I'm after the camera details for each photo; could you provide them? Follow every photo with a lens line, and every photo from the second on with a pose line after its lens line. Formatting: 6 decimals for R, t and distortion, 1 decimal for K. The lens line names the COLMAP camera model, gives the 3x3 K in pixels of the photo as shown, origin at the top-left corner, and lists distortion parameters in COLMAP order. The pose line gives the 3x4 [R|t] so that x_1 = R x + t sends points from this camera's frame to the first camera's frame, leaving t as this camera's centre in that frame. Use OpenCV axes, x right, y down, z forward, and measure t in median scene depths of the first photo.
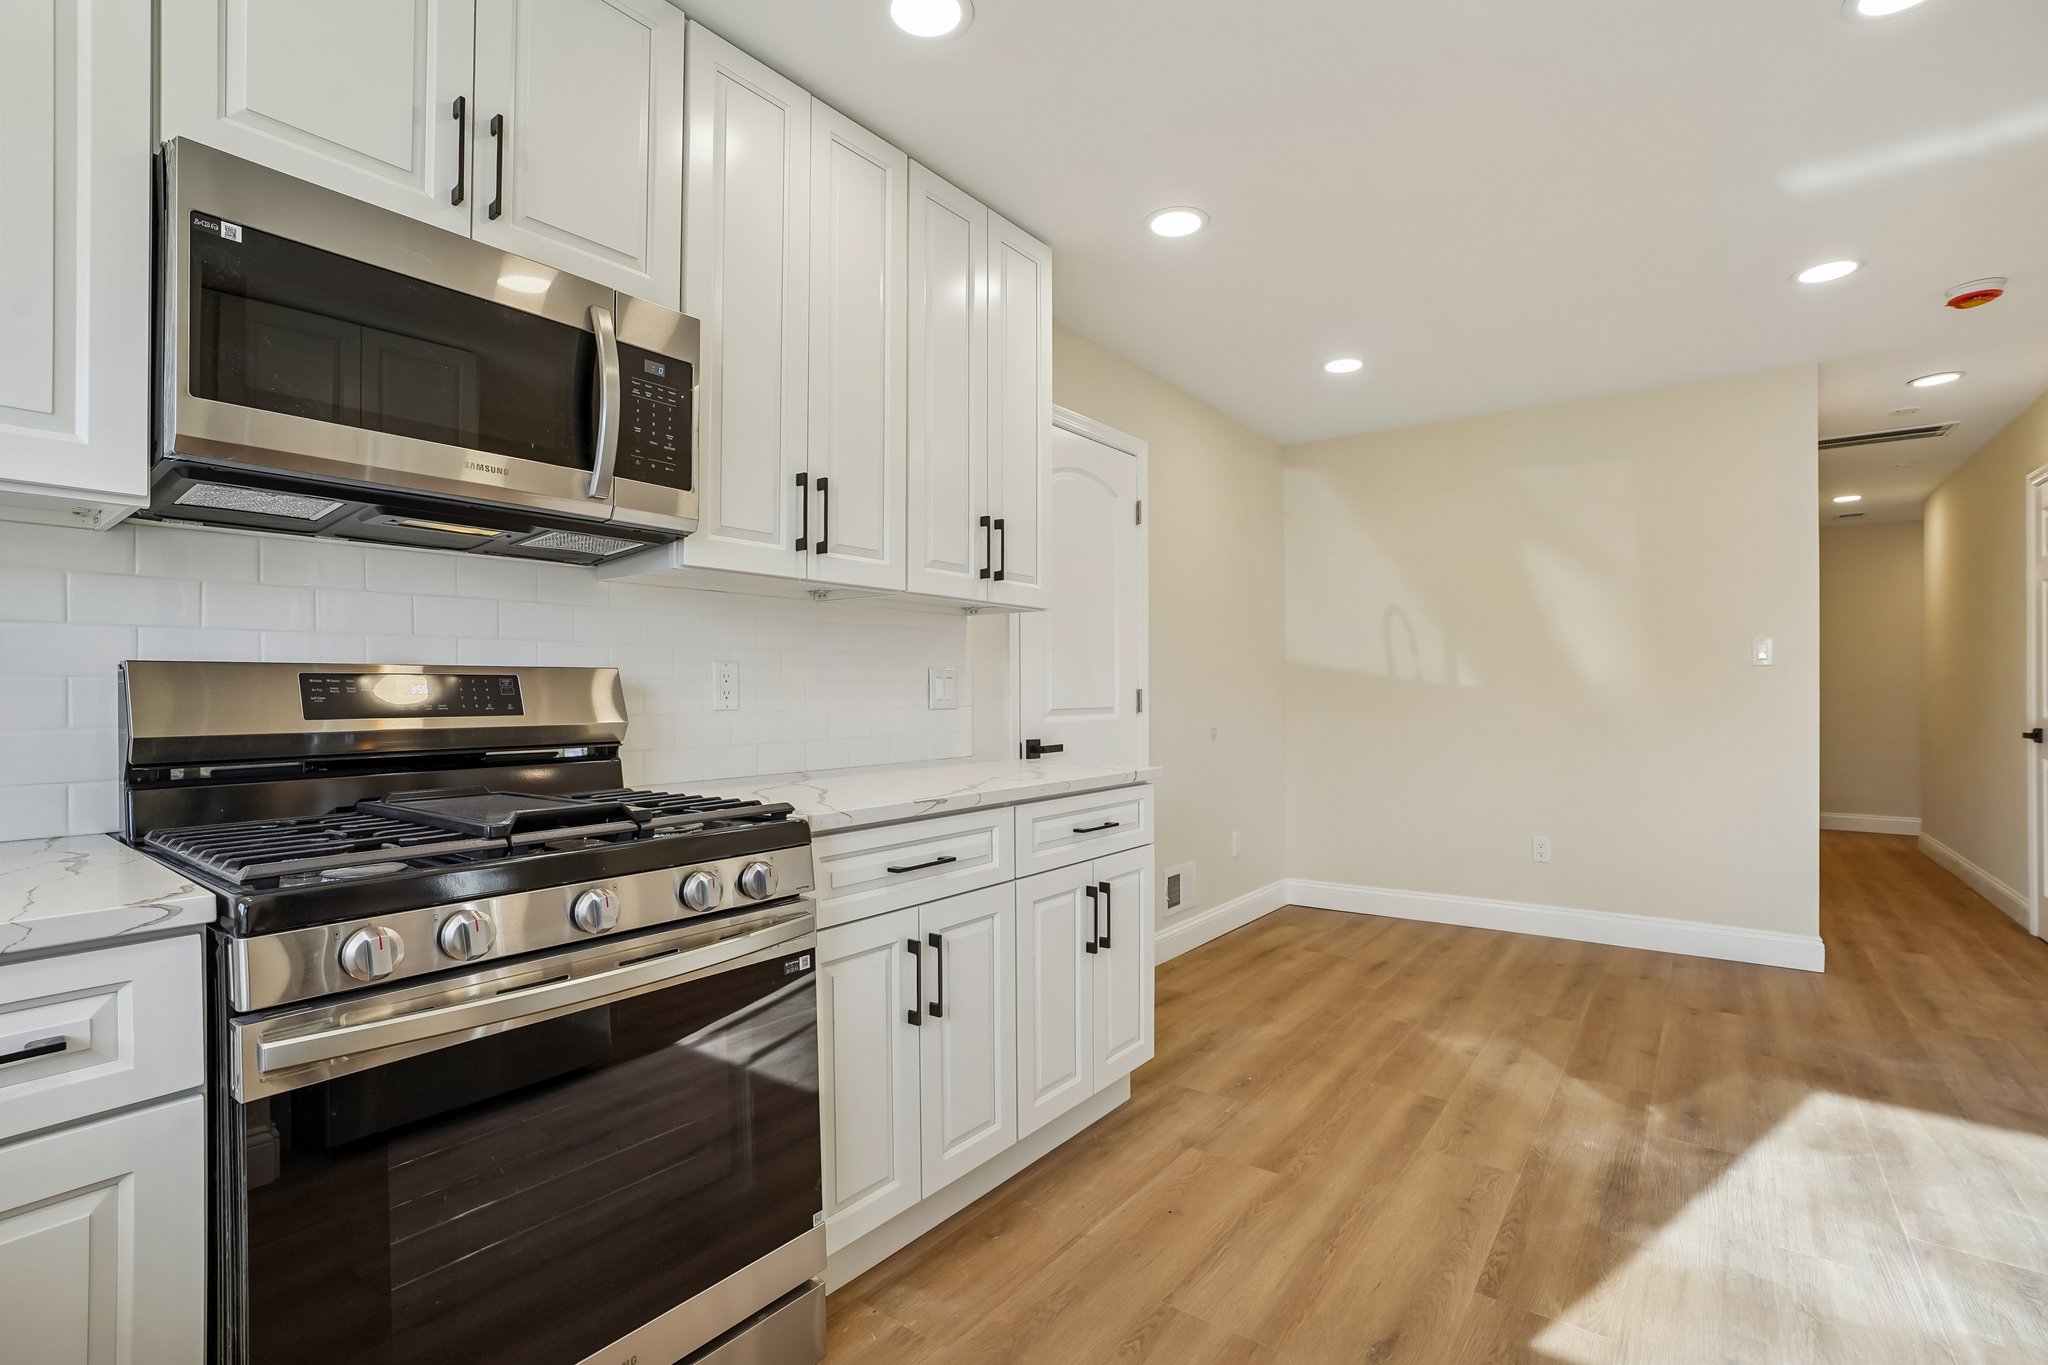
lens RADIAL K [[933.6, 0, 1021.2], [0, 933.6, 715.0], [0, 0, 1]] dist [-0.040846, 0.000891]
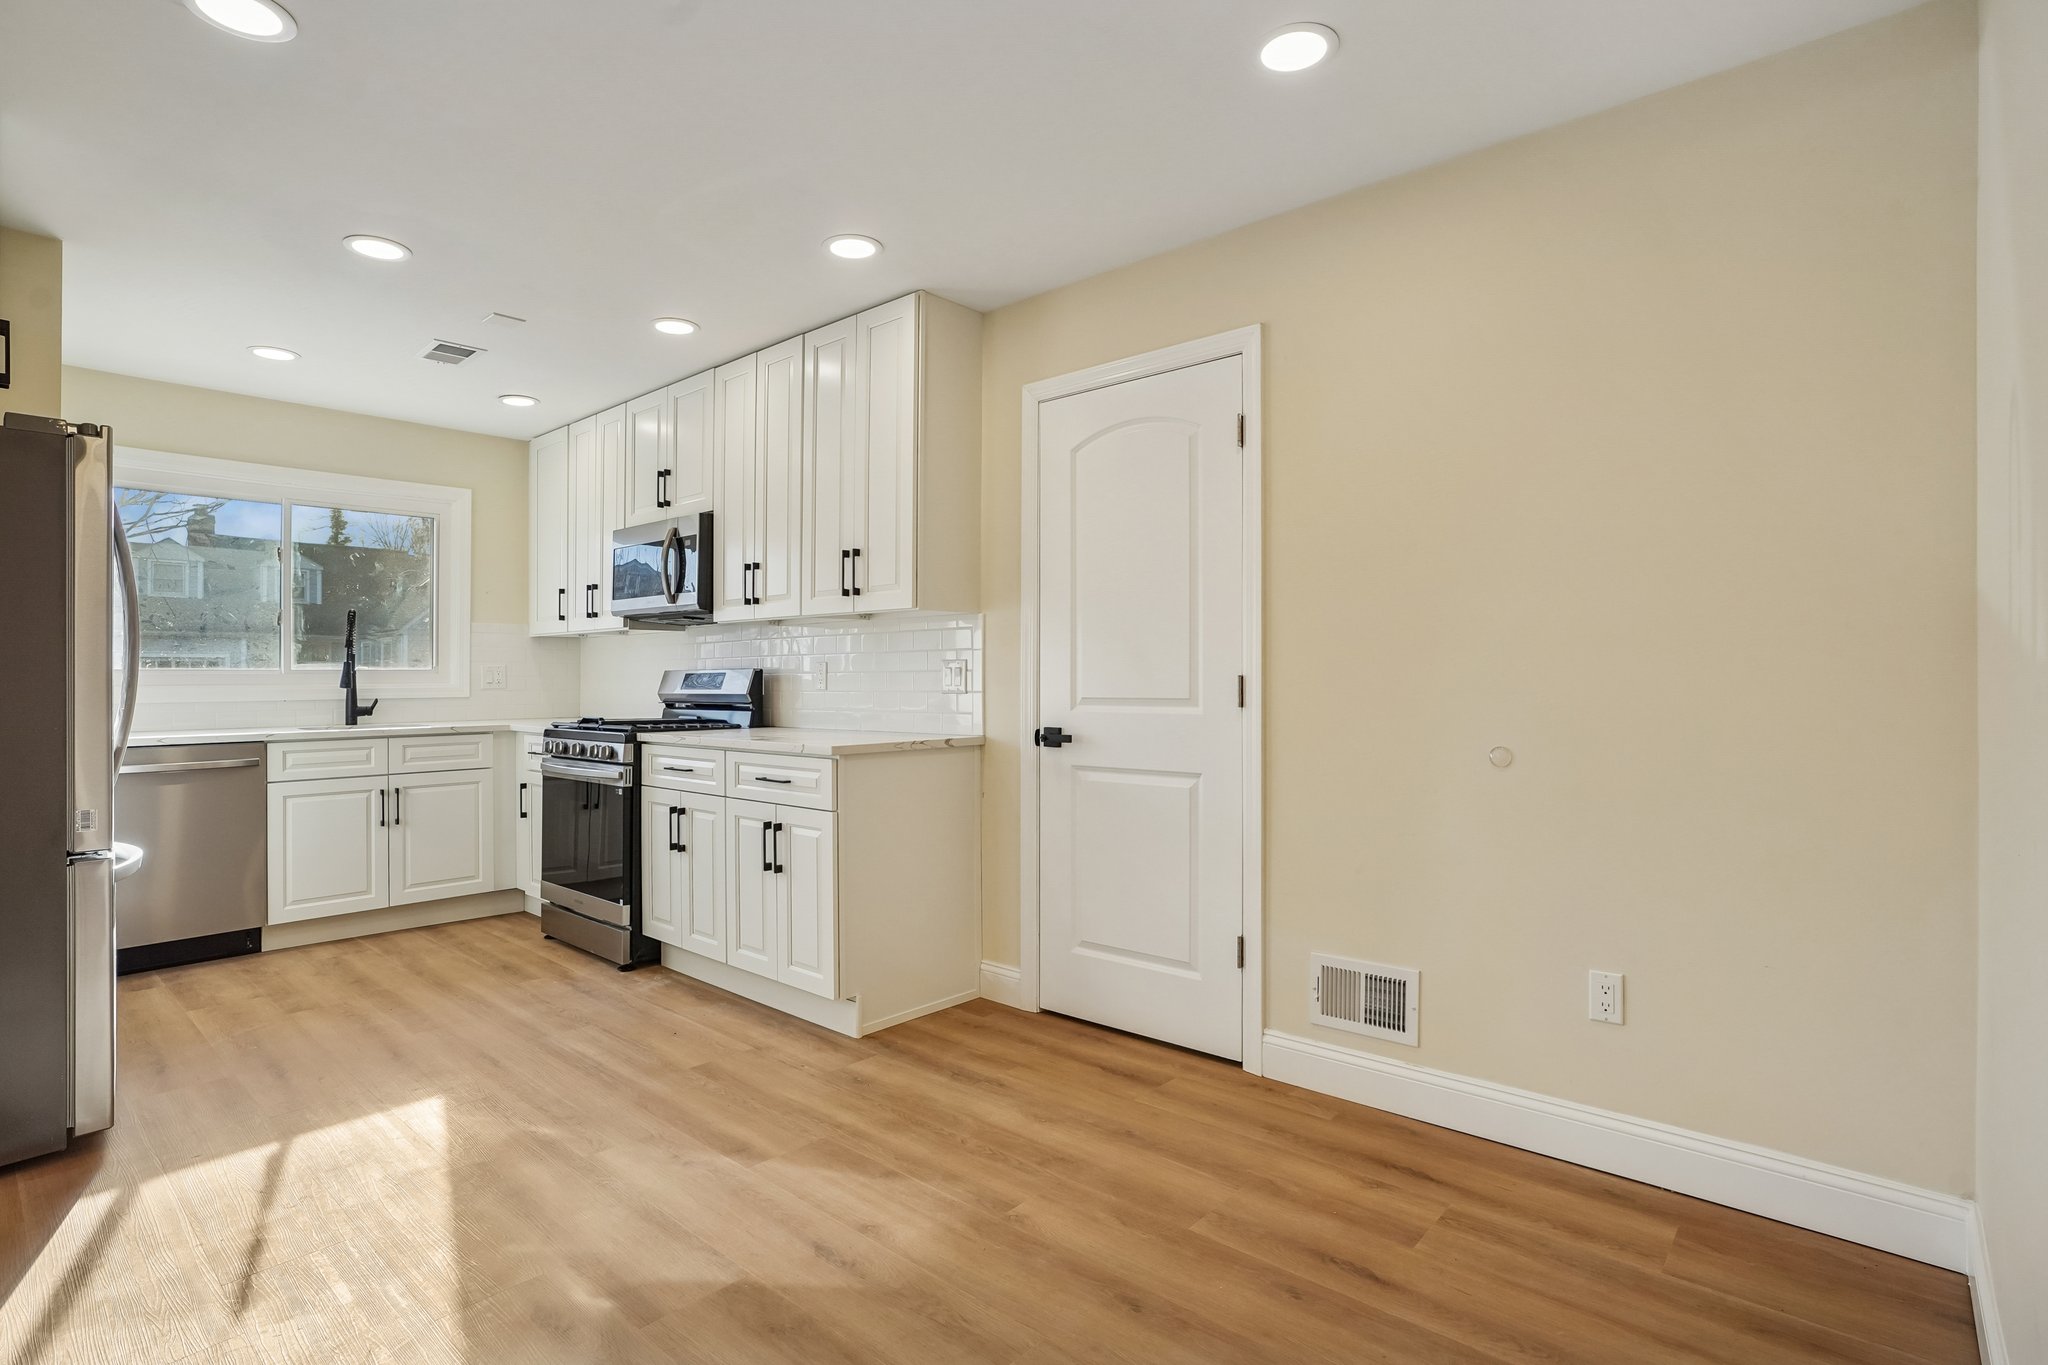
lens RADIAL K [[993.3, 0, 1003.5], [0, 993.3, 686.6], [0, 0, 1]] dist [-0.031203, -0.000249]
pose [[-0.076030, 0.012017, -0.997033, 1.190338], [-0.018254, 0.999743, 0.013442, -0.033689], [0.996938, 0.019222, -0.075791, 1.150394]]
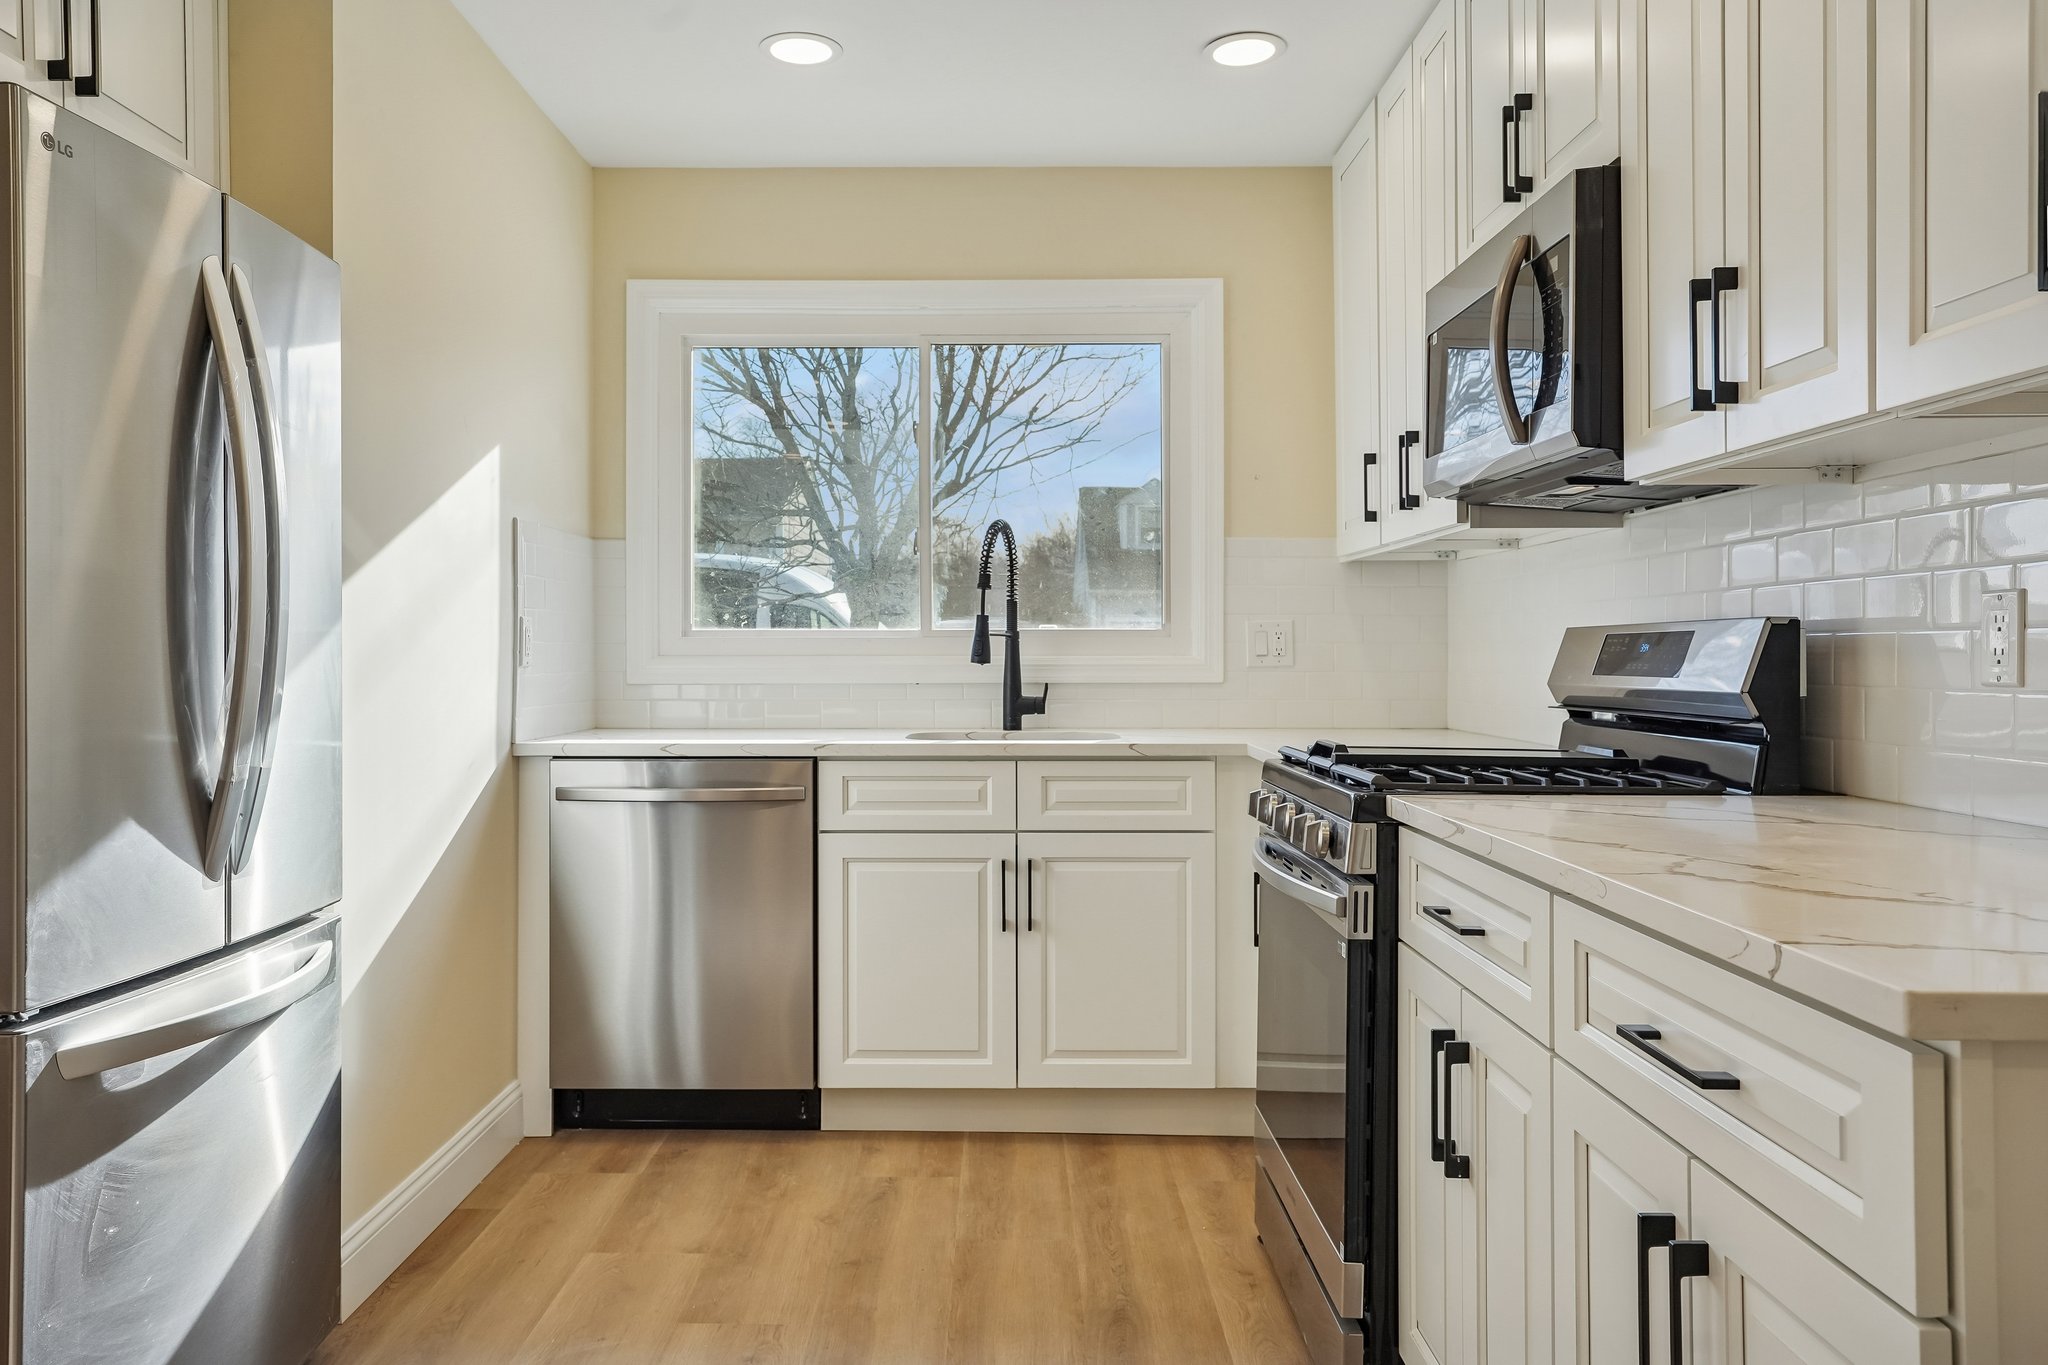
lens RADIAL K [[1461.4, 0, 1018.6], [0, 1461.4, 642.2], [0, 0, 1]] dist [0.001948, 0.007631]
pose [[-0.792168, -0.001732, -0.610300, 0.470942], [-0.012201, 0.999841, 0.013000, -0.026196], [0.610181, 0.017744, -0.792064, 1.013644]]
